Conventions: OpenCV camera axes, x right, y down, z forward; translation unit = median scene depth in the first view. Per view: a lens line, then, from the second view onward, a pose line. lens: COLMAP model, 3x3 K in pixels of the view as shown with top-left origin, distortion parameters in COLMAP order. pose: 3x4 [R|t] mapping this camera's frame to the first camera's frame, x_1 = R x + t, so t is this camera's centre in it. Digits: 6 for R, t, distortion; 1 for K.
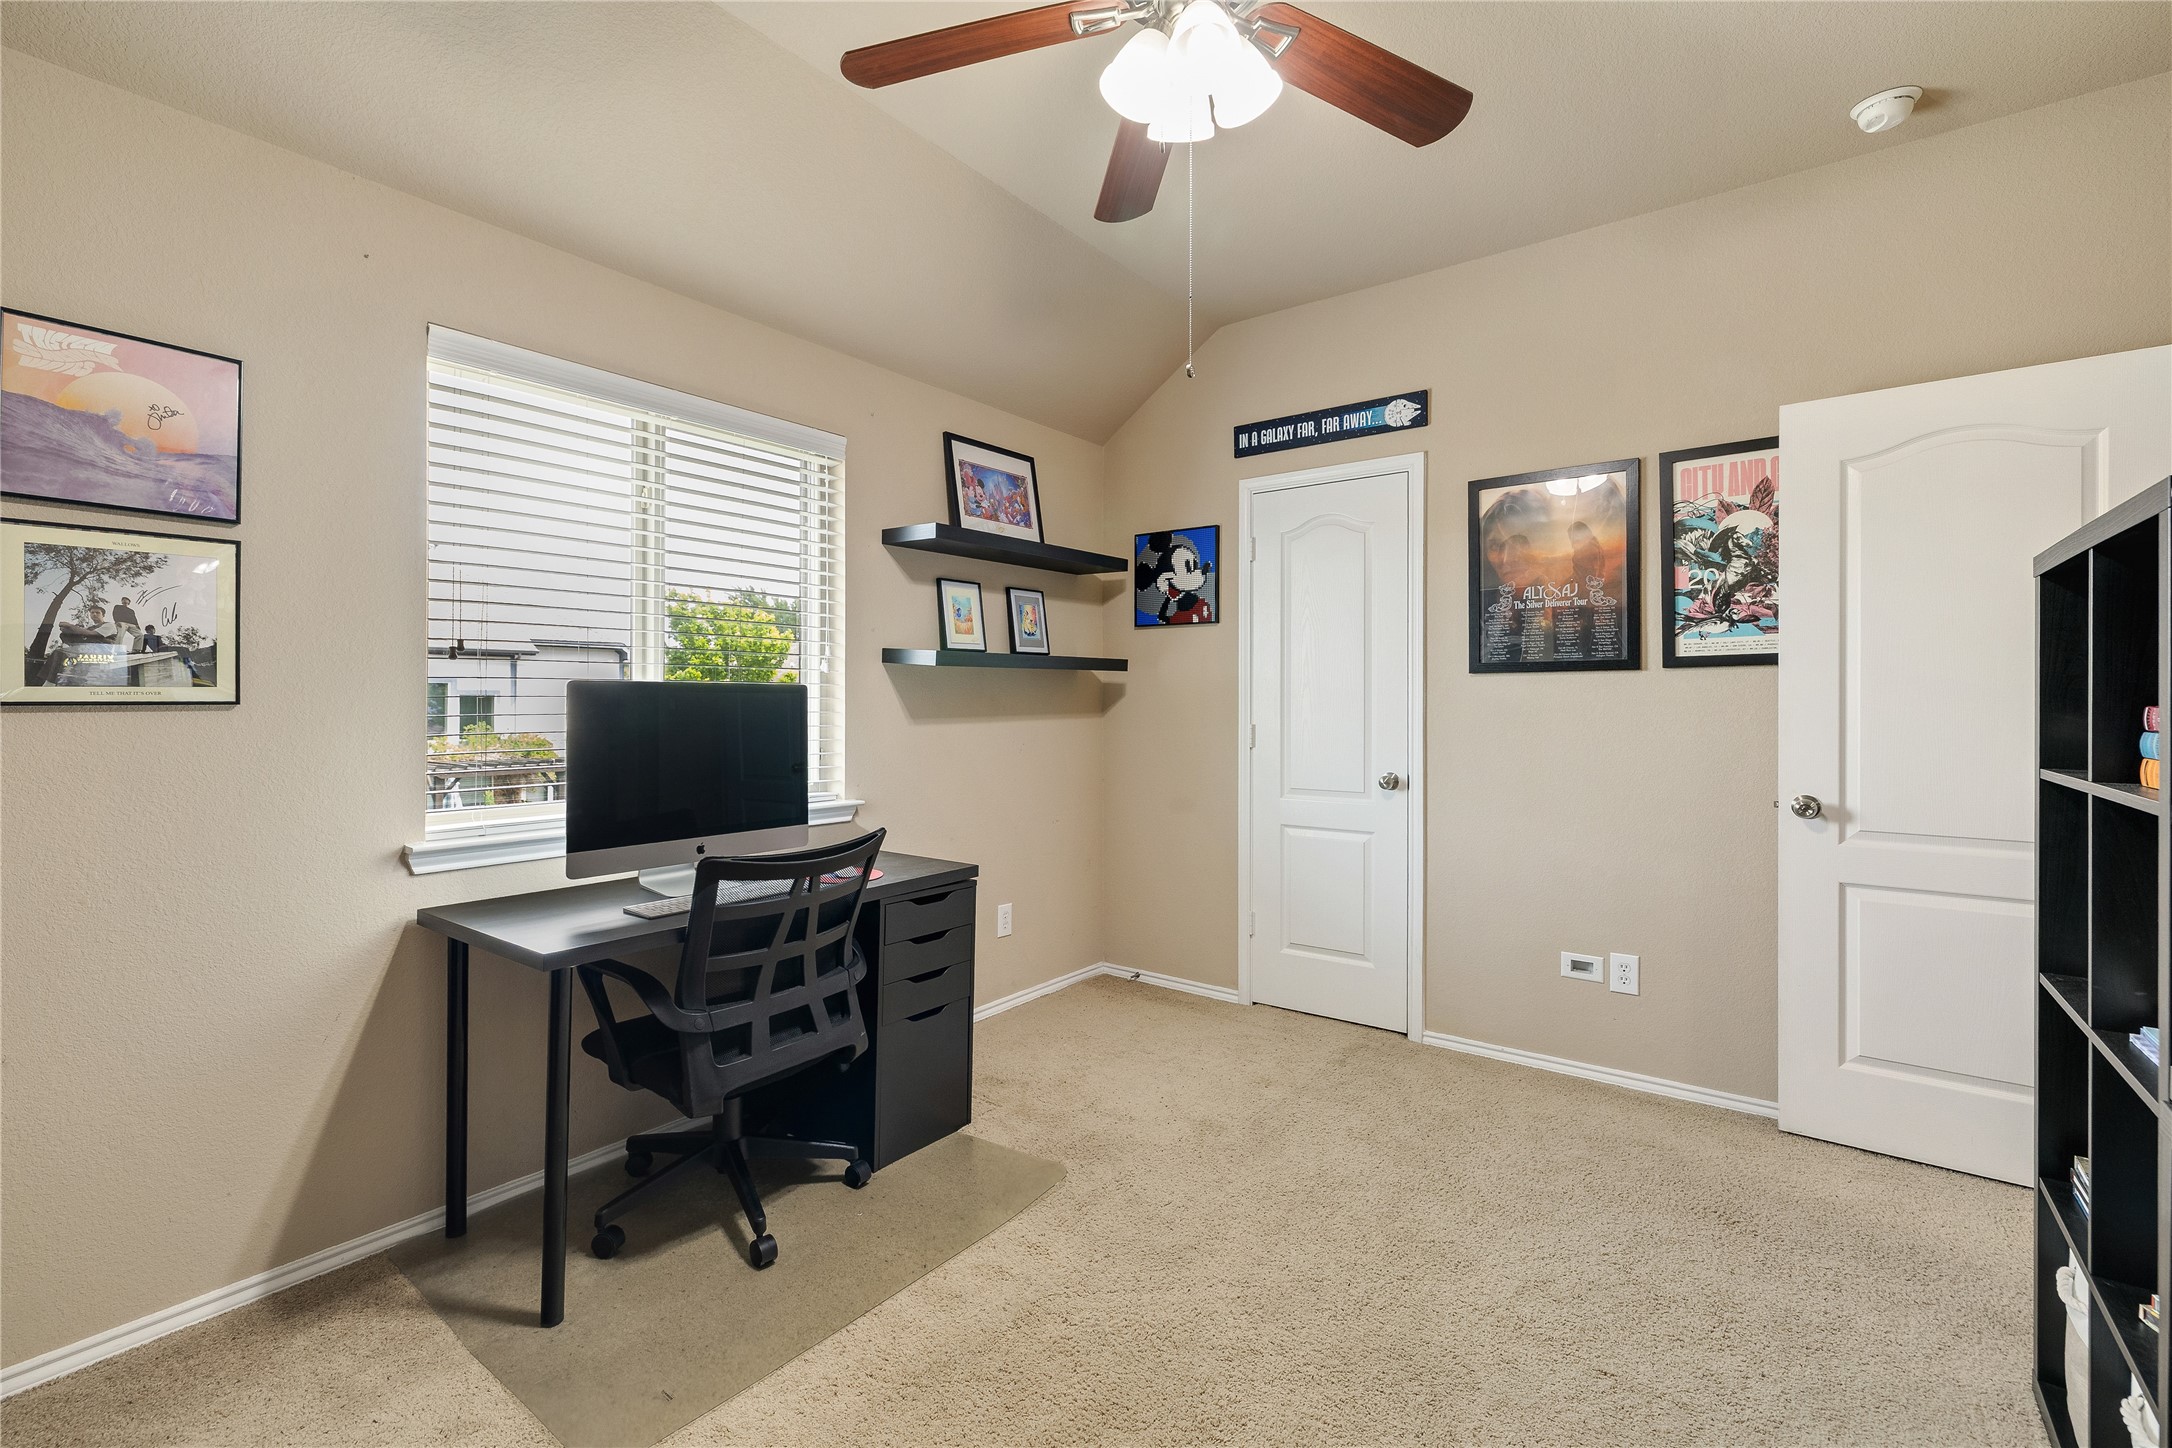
lens RADIAL K [[937.1, 0, 1104.2], [0, 937.1, 705.8], [0, 0, 1]] dist [0.002364, 0.000613]
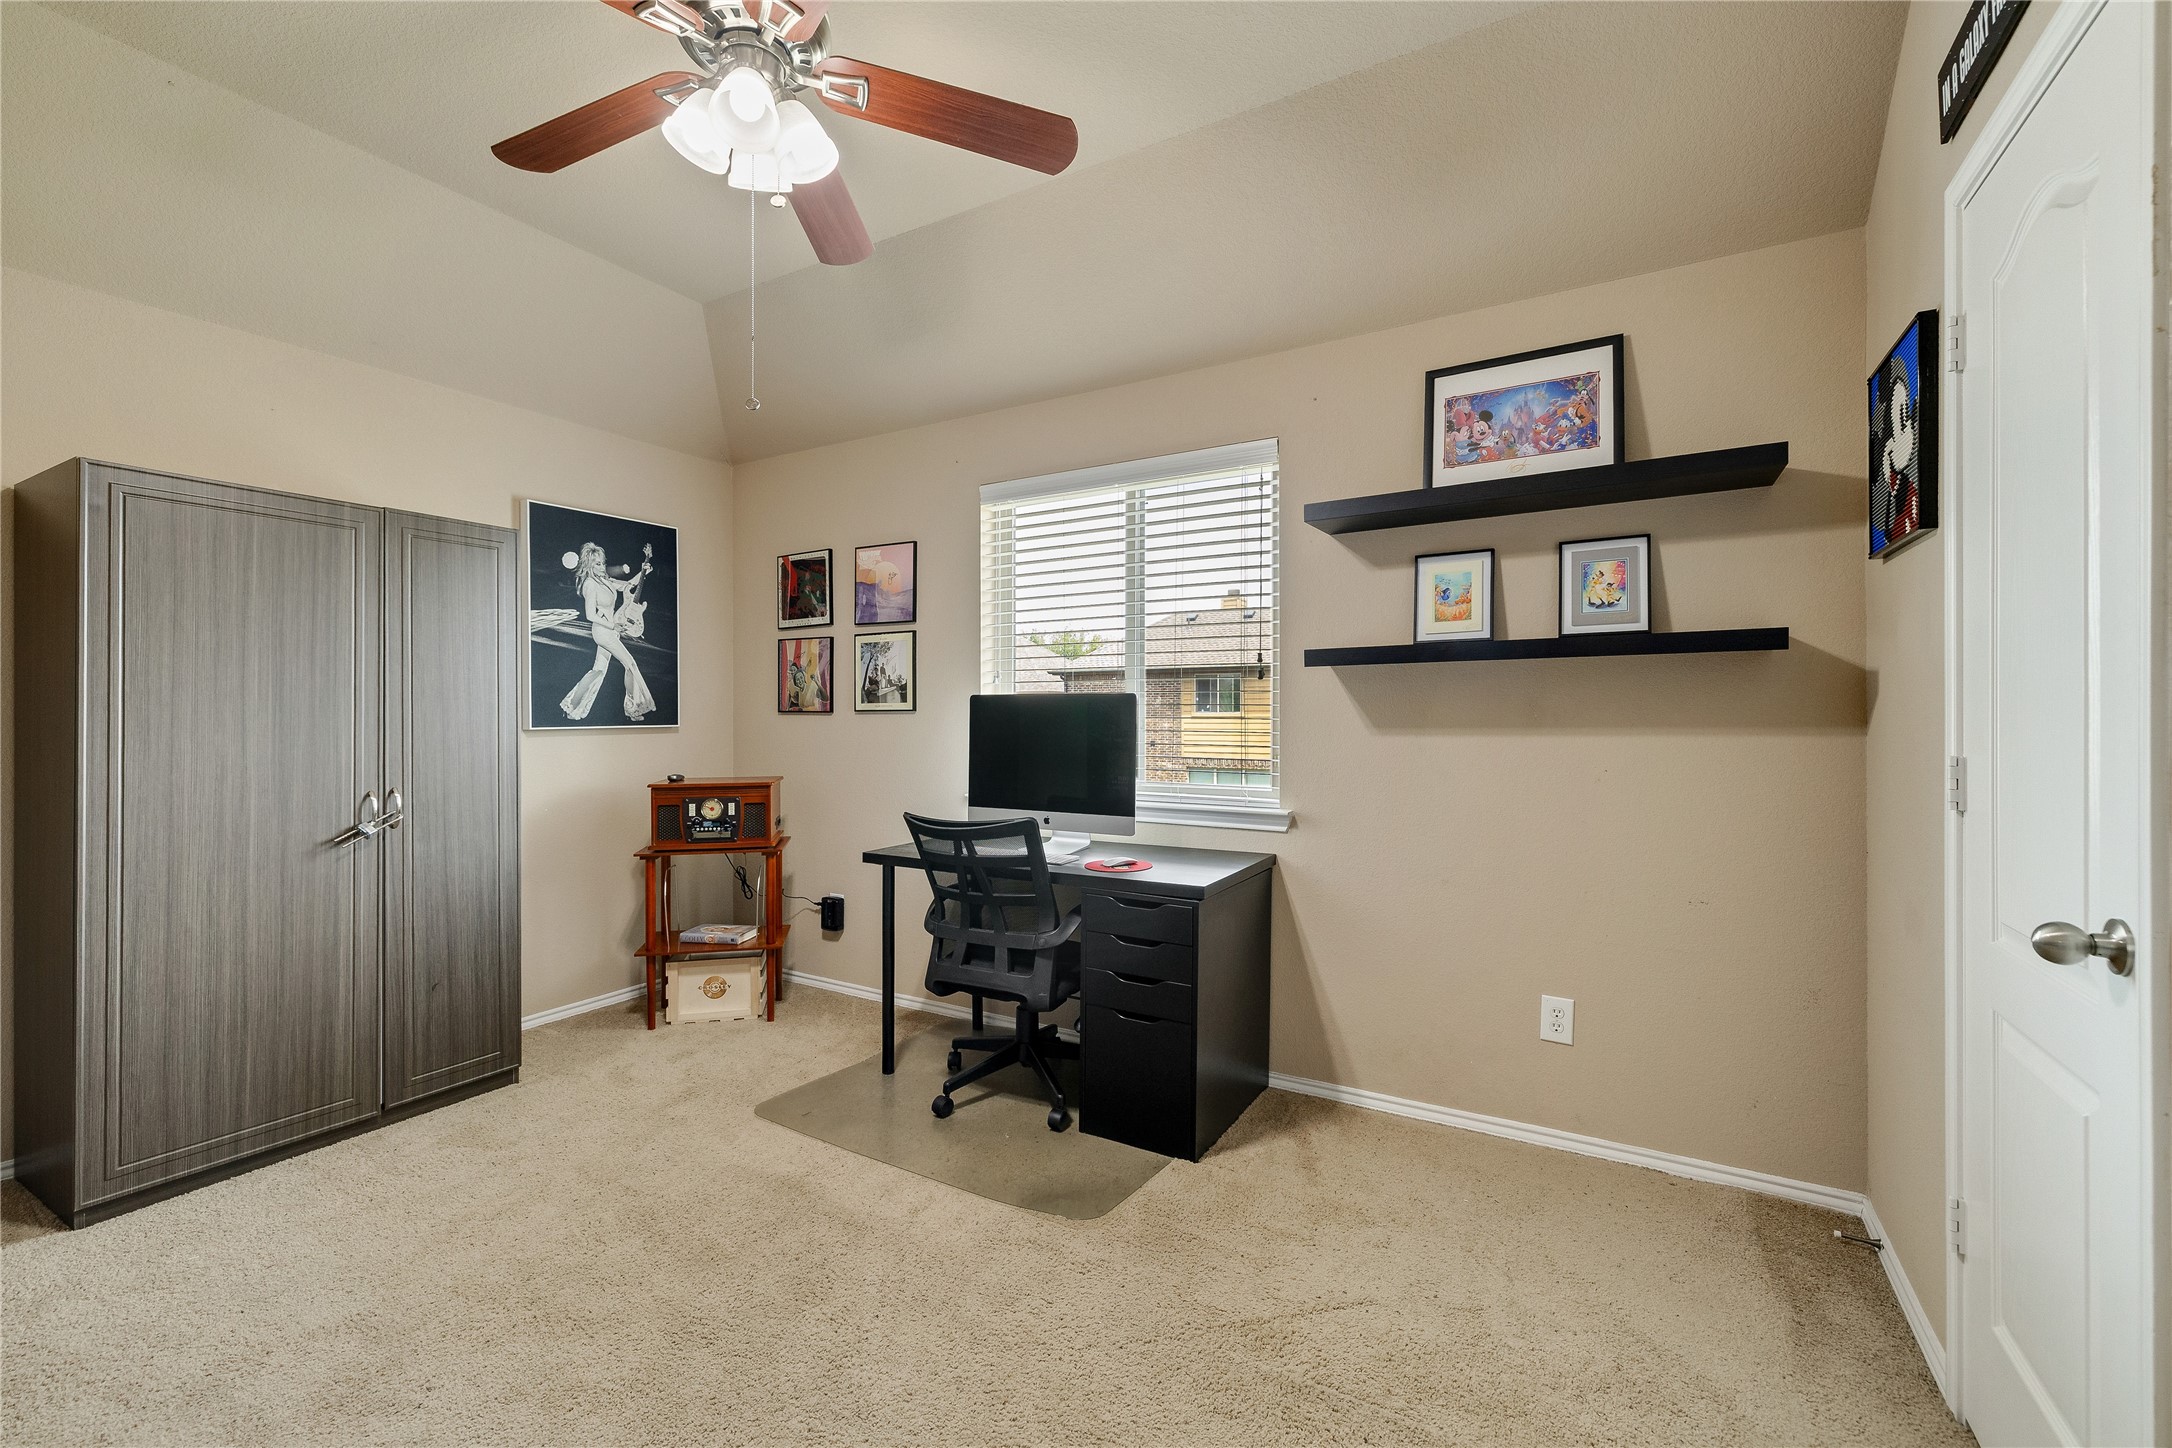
lens RADIAL K [[937.1, 0, 1083.9], [0, 937.1, 717.7], [0, 0, 1]] dist [0.002364, 0.000613]
pose [[0.099353, 0.000302, -0.995052, 0.628679], [-0.005237, 0.999986, -0.000219, 0.005931], [0.995038, 0.005233, 0.099353, 0.656405]]
